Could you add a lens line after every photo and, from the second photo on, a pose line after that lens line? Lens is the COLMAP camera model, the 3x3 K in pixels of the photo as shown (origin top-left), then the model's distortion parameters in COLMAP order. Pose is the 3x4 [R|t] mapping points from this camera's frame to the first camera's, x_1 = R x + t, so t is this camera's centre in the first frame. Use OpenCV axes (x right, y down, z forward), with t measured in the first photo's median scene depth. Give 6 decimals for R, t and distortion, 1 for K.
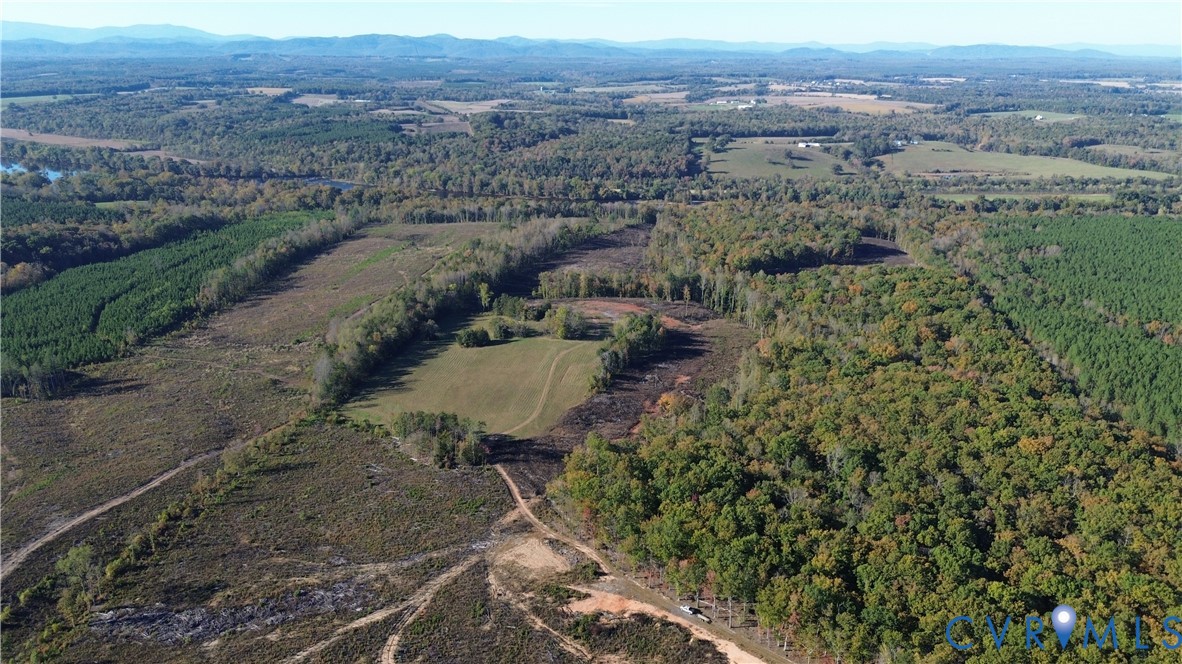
lens RADIAL K [[841.5, 0, 595.3], [0, 841.5, 334.7], [0, 0, 1]] dist [0.066932, -0.057220]
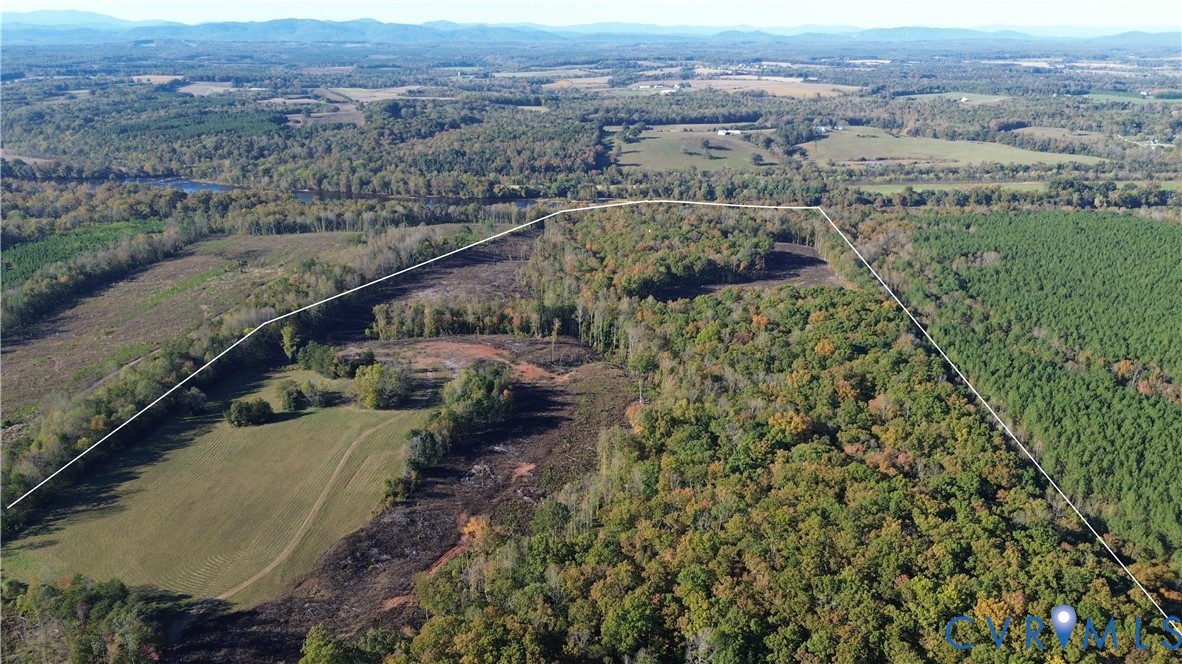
lens RADIAL K [[841.5, 0, 596.1], [0, 841.5, 332.8], [0, 0, 1]] dist [0.066932, -0.057220]
pose [[0.997143, -0.031329, 0.068738, 0.041199], [0.030344, 0.999422, 0.015332, -0.025799], [-0.069179, -0.013203, 0.997517, 0.090567]]
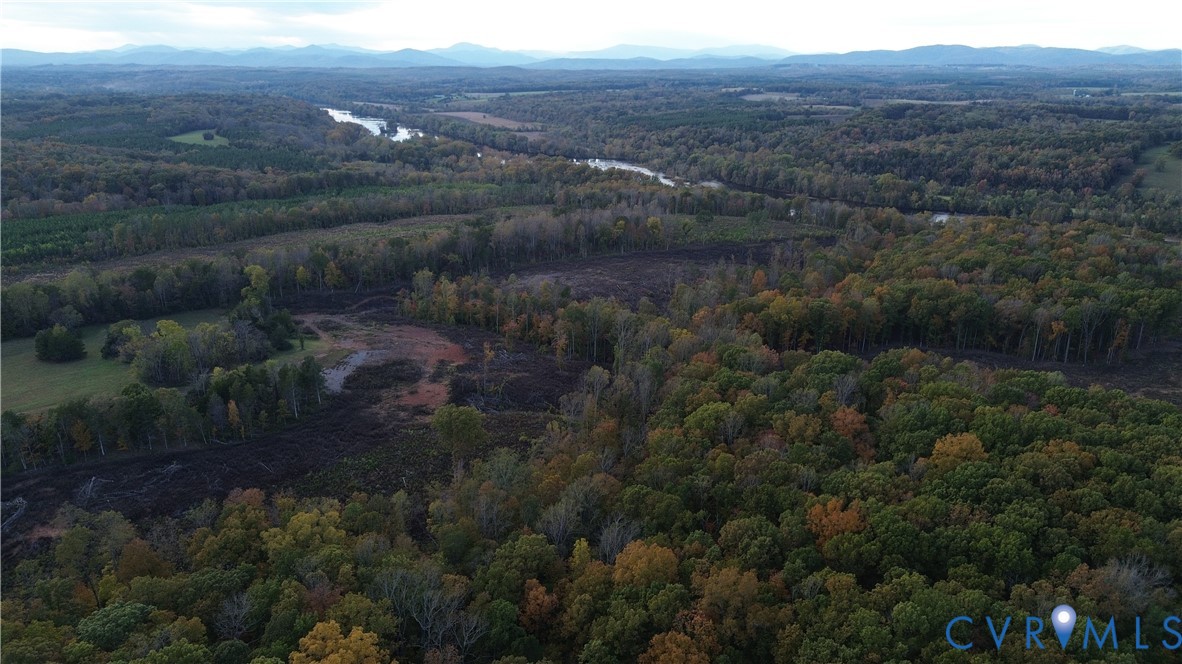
lens RADIAL K [[841.5, 0, 592.2], [0, 841.5, 337.6], [0, 0, 1]] dist [0.066932, -0.057220]
pose [[0.805388, 0.180247, -0.564677, 0.182031], [-0.189728, 0.980916, 0.042506, -0.035325], [0.561563, 0.072901, 0.824216, 0.270729]]
